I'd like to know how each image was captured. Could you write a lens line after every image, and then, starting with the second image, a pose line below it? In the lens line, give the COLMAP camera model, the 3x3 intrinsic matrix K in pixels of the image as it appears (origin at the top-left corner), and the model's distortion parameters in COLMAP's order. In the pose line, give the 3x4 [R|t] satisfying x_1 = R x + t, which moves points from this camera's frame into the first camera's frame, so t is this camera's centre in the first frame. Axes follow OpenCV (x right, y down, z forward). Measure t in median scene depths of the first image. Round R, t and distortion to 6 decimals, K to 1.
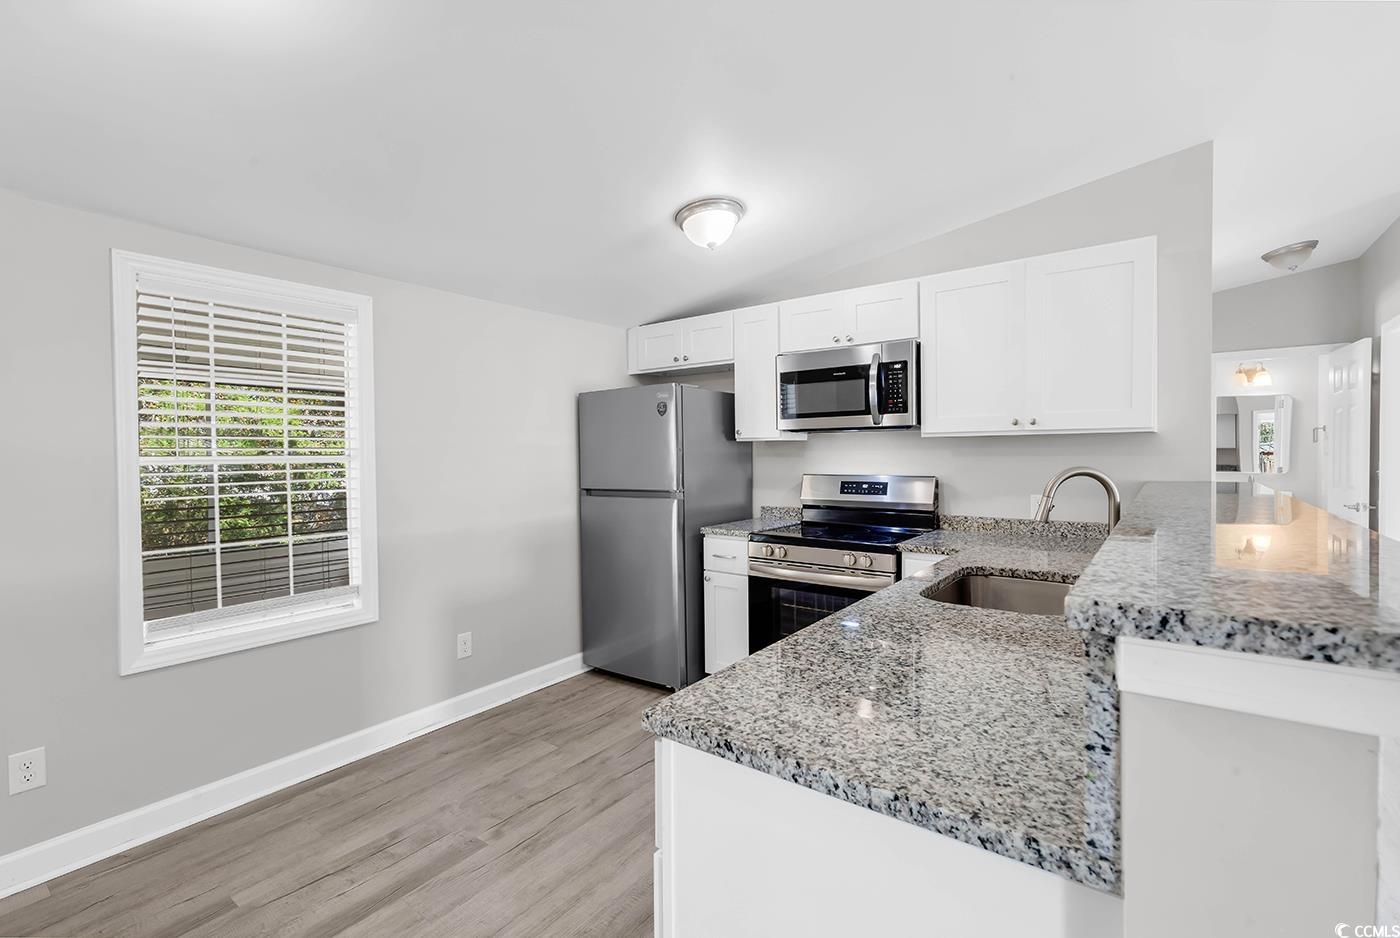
lens RADIAL K [[627.3, 0, 704.8], [0, 627.3, 462.6], [0, 0, 1]] dist [0.001859, -0.000052]
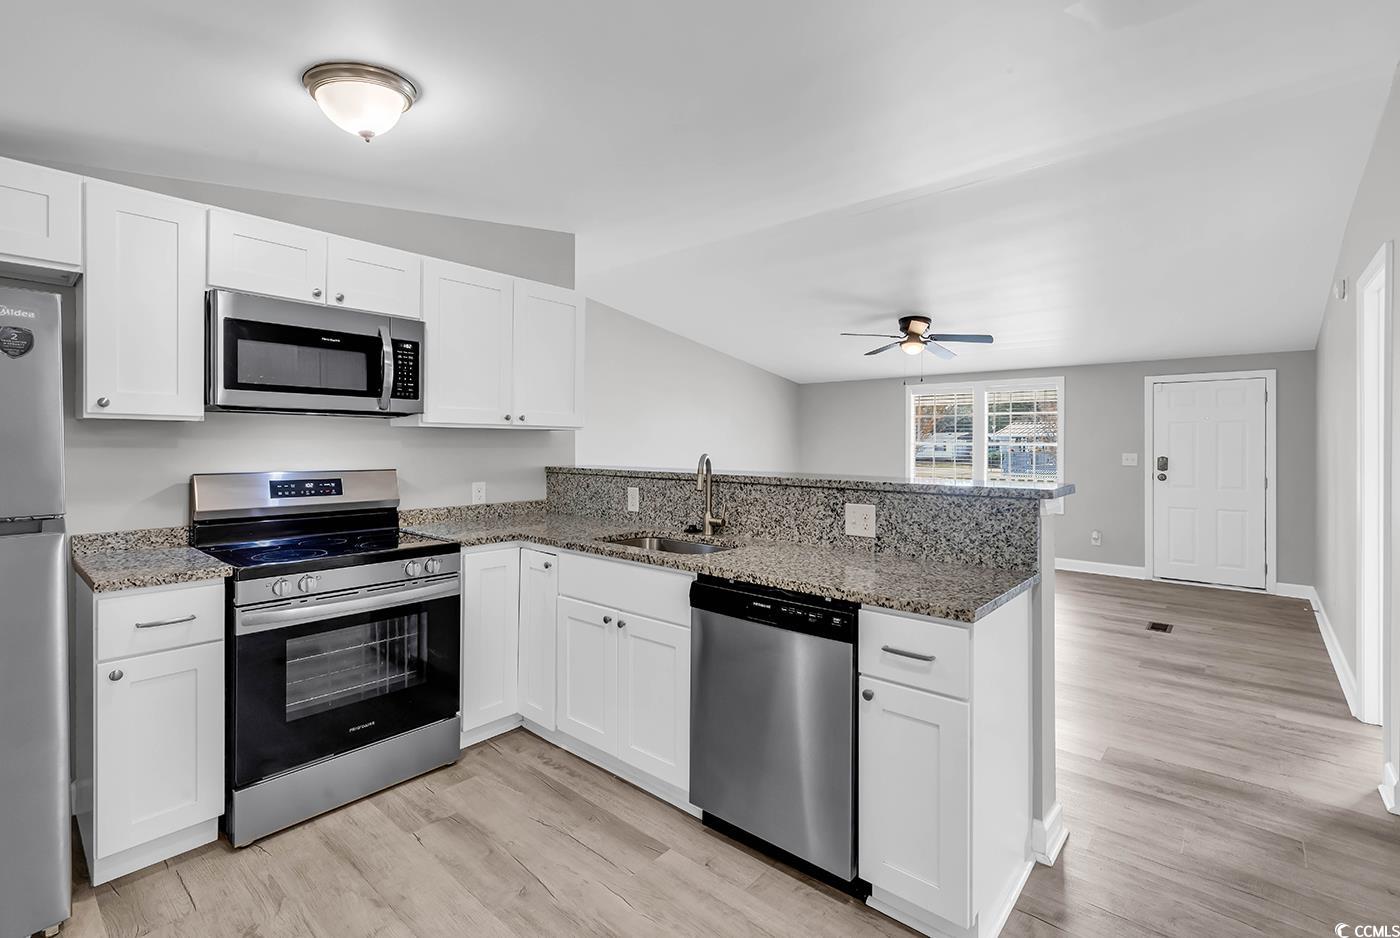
lens RADIAL K [[633.9, 0, 705.5], [0, 633.9, 445.4], [0, 0, 1]] dist [0.008511, 0.000301]
pose [[0.075730, 0.007962, 0.997097, -0.558748], [0.009348, 0.999919, -0.008694, -0.000580], [-0.997085, 0.009979, 0.075650, 0.506441]]
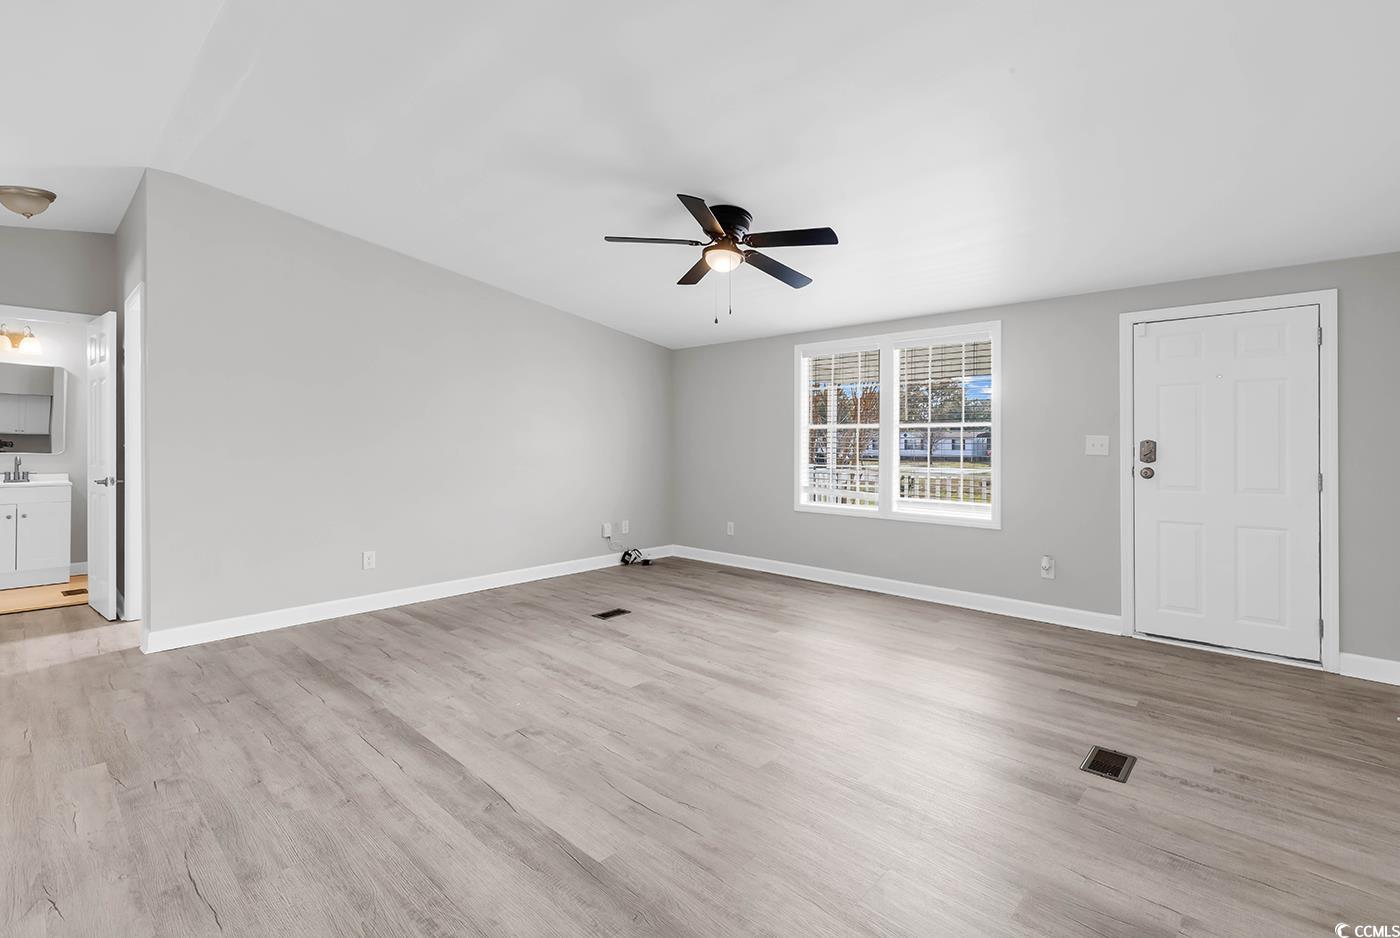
lens RADIAL K [[639.8, 0, 698.5], [0, 639.8, 443.5], [0, 0, 1]] dist [0.004676, 0.000438]
pose [[0.118368, 0.011131, 0.992907, 0.200269], [0.010615, 0.999866, -0.012475, 0.044654], [-0.992913, 0.012016, 0.118233, -0.053877]]
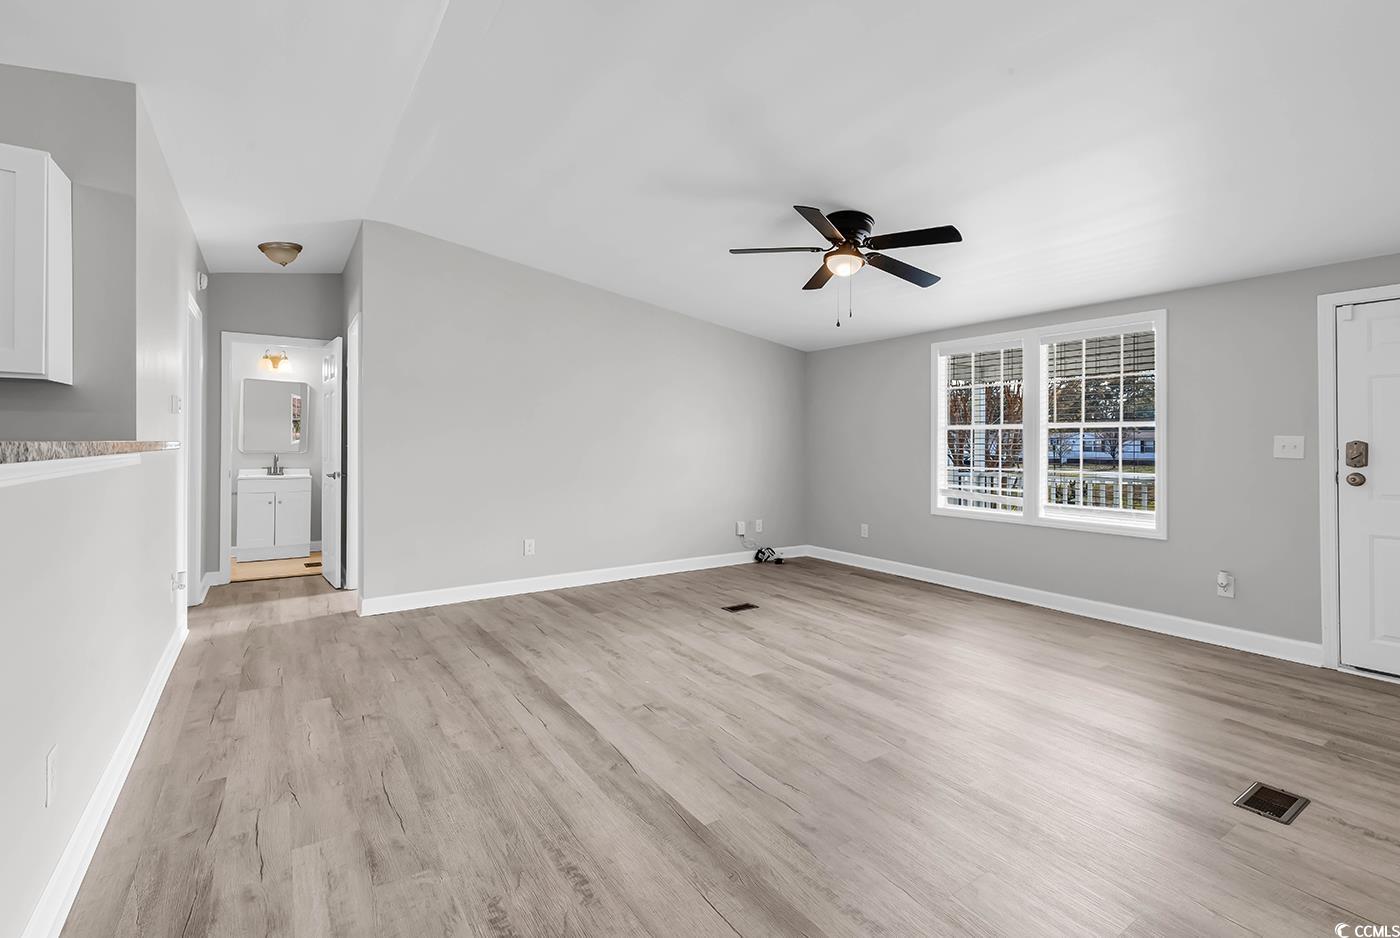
lens RADIAL K [[637.3, 0, 698.4], [0, 637.3, 439.5], [0, 0, 1]] dist [0.005469, -0.000776]
pose [[0.342397, 0.019238, 0.939358, 0.162601], [0.006601, 0.999716, -0.022880, 0.046311], [-0.939532, 0.014035, 0.342173, -0.110212]]
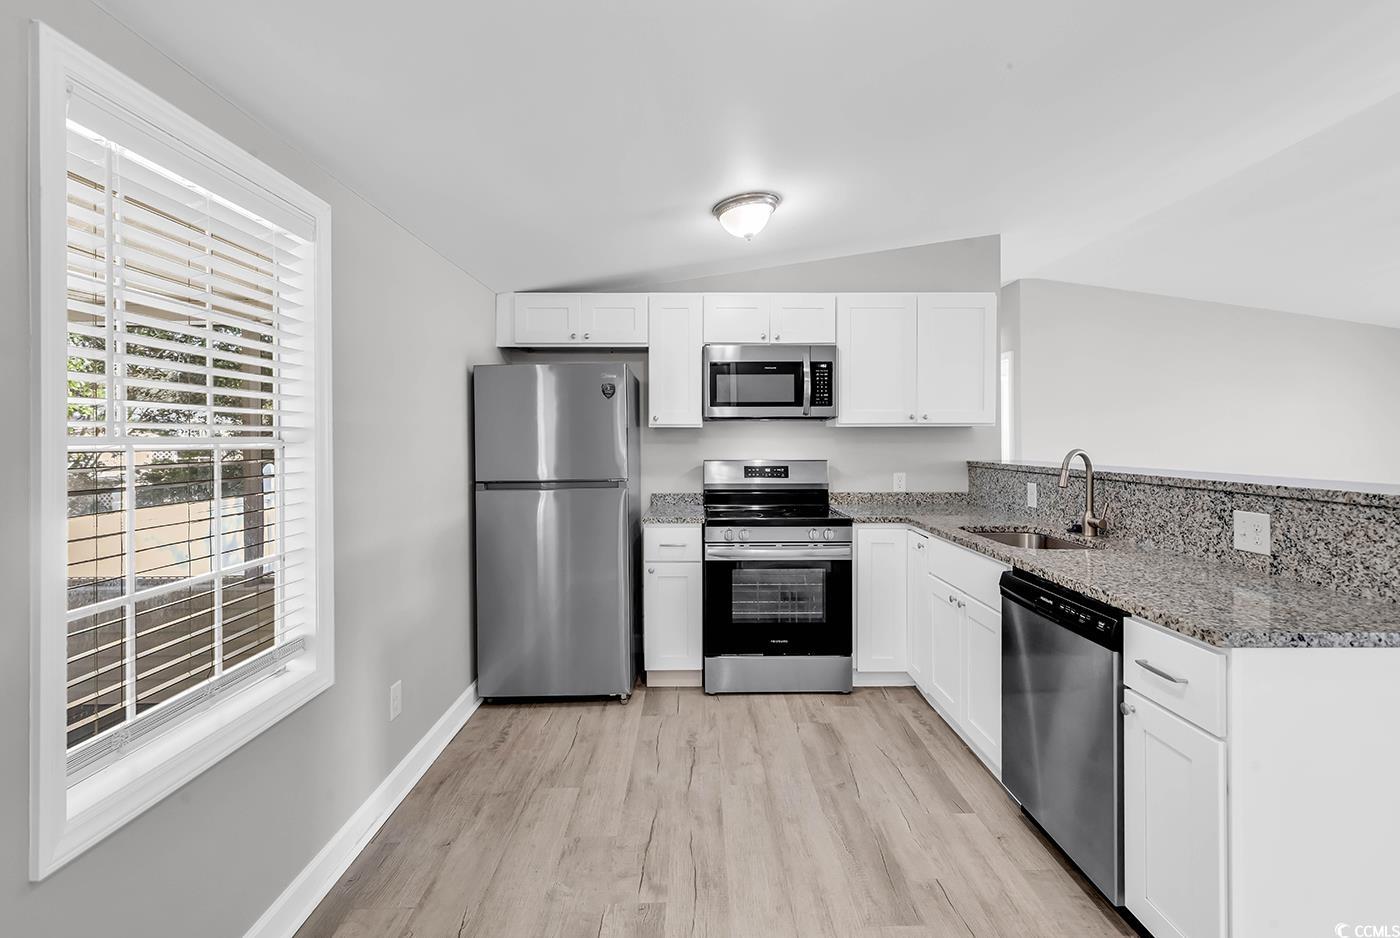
lens RADIAL K [[635.9, 0, 712.2], [0, 635.9, 438.0], [0, 0, 1]] dist [0.008777, -0.000377]
pose [[0.790639, 0.008430, 0.612225, -0.576598], [0.004967, 0.999784, -0.020181, 0.003553], [-0.612263, 0.018996, 0.790426, 0.192347]]
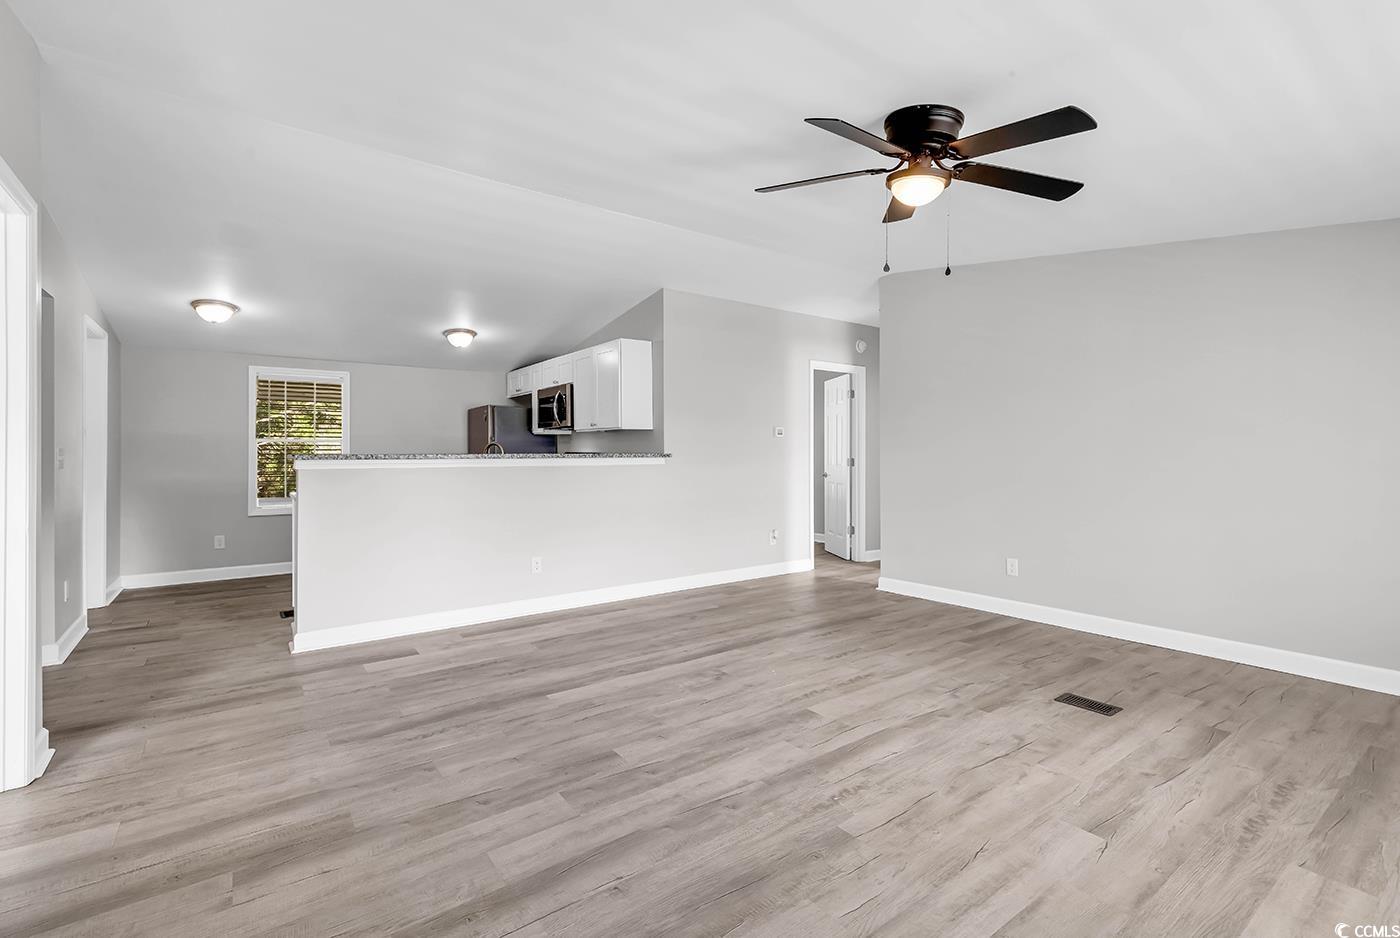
lens RADIAL K [[636.6, 0, 702.1], [0, 636.6, 456.7], [0, 0, 1]] dist [0.009898, -0.000943]
pose [[0.952695, 0.011391, -0.303714, 1.336525], [-0.013193, 0.999905, -0.003879, 0.040717], [0.303641, 0.007703, 0.952755, -0.795785]]
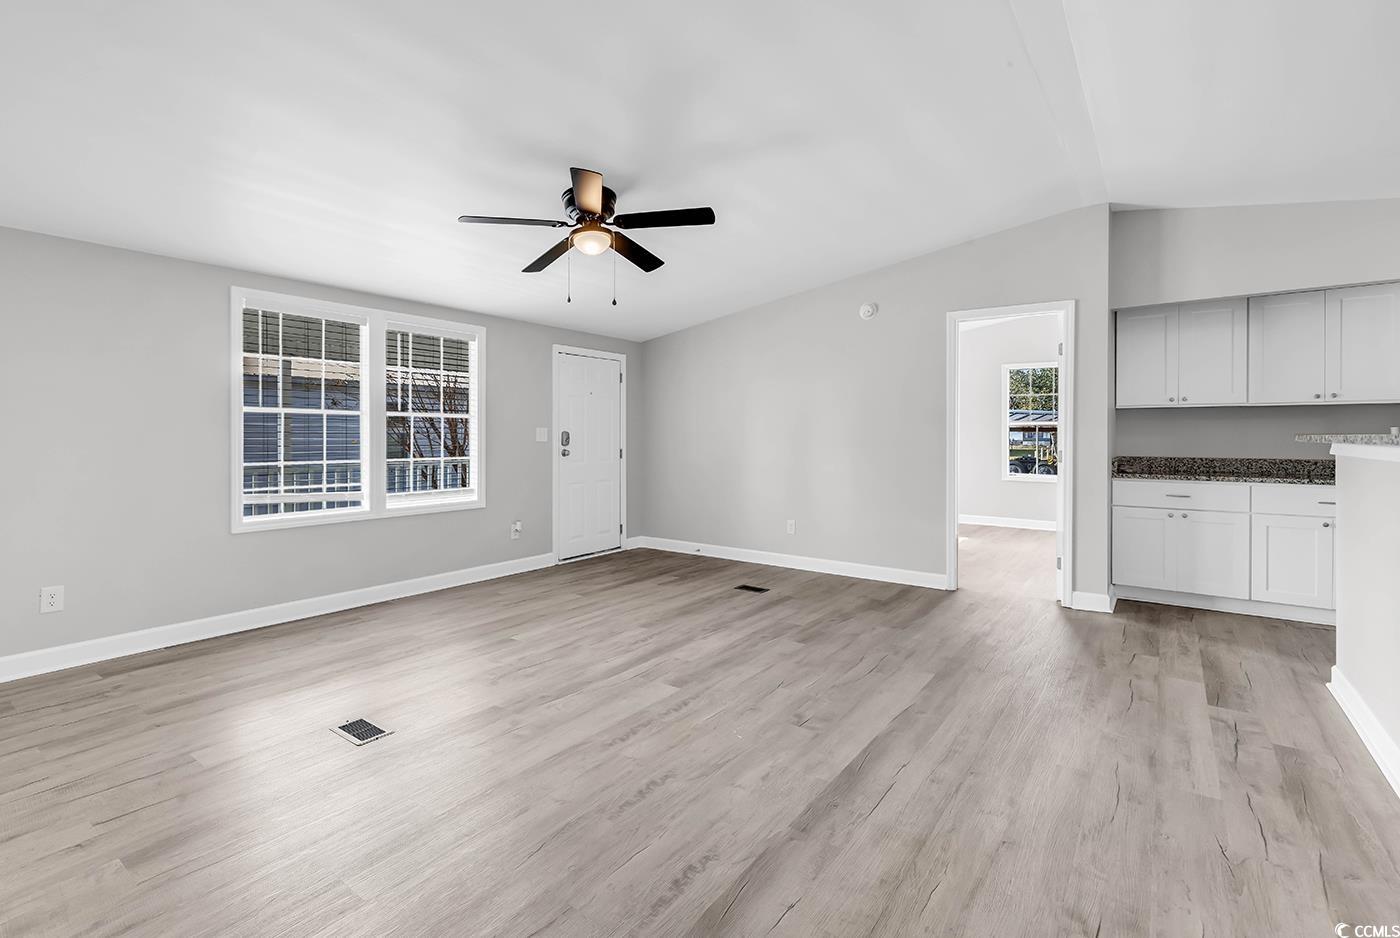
lens RADIAL K [[635.9, 0, 712.2], [0, 635.9, 438.0], [0, 0, 1]] dist [0.008777, -0.000377]
pose [[-0.999845, 0.009802, -0.014607, 1.160454], [0.009502, 0.999745, 0.020490, 0.016907], [0.014804, 0.020348, -0.999683, 1.136550]]
